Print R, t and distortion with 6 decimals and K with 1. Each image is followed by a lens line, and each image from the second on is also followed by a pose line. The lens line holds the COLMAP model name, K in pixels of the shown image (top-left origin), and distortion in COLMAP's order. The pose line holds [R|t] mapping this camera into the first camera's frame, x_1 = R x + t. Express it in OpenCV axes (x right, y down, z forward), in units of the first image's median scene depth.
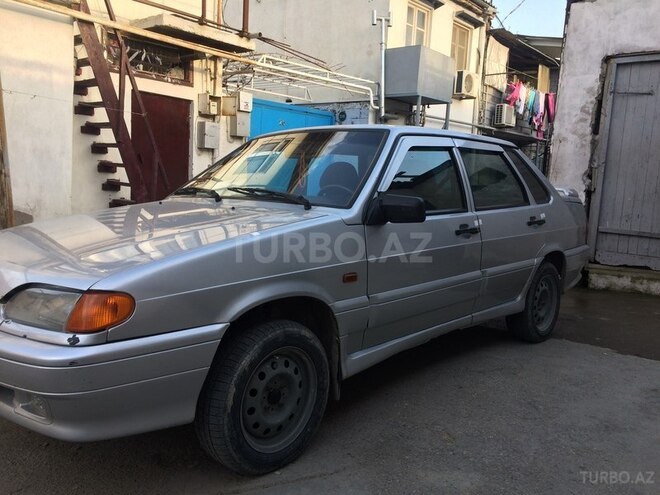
lens RADIAL K [[573.2, 0, 330.0], [0, 573.2, 247.5], [0, 0, 1]] dist [0.099731, -0.134132]
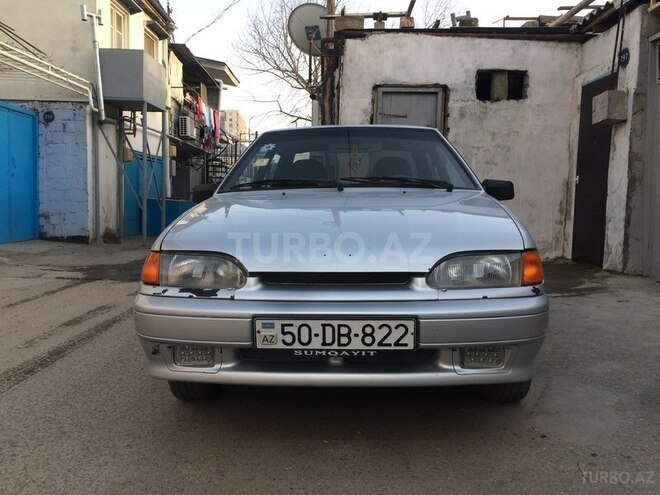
lens RADIAL K [[573.2, 0, 330.0], [0, 573.2, 247.5], [0, 0, 1]] dist [0.099731, -0.134132]
pose [[0.762685, -0.080467, 0.641745, -0.249915], [0.097023, 0.995237, 0.009483, 0.003133], [-0.639452, 0.055031, 0.766859, 0.062322]]
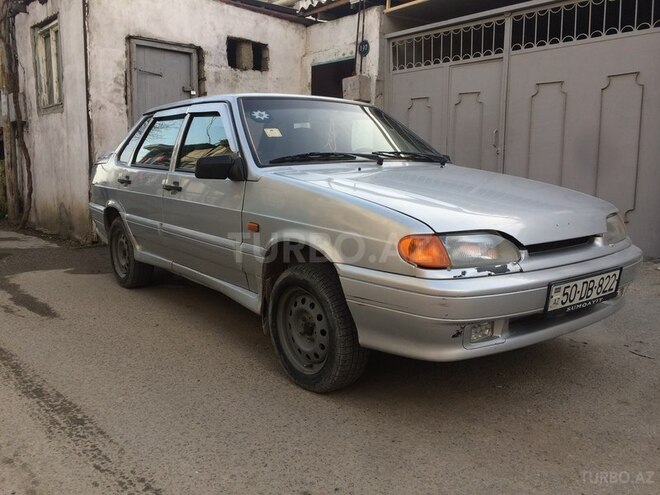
lens RADIAL K [[573.2, 0, 330.0], [0, 573.2, 247.5], [0, 0, 1]] dist [0.099731, -0.134132]
pose [[0.140550, -0.173536, 0.974747, -0.365676], [0.118284, 0.980411, 0.157489, -0.030908], [-0.982983, 0.093162, 0.158323, 0.265408]]
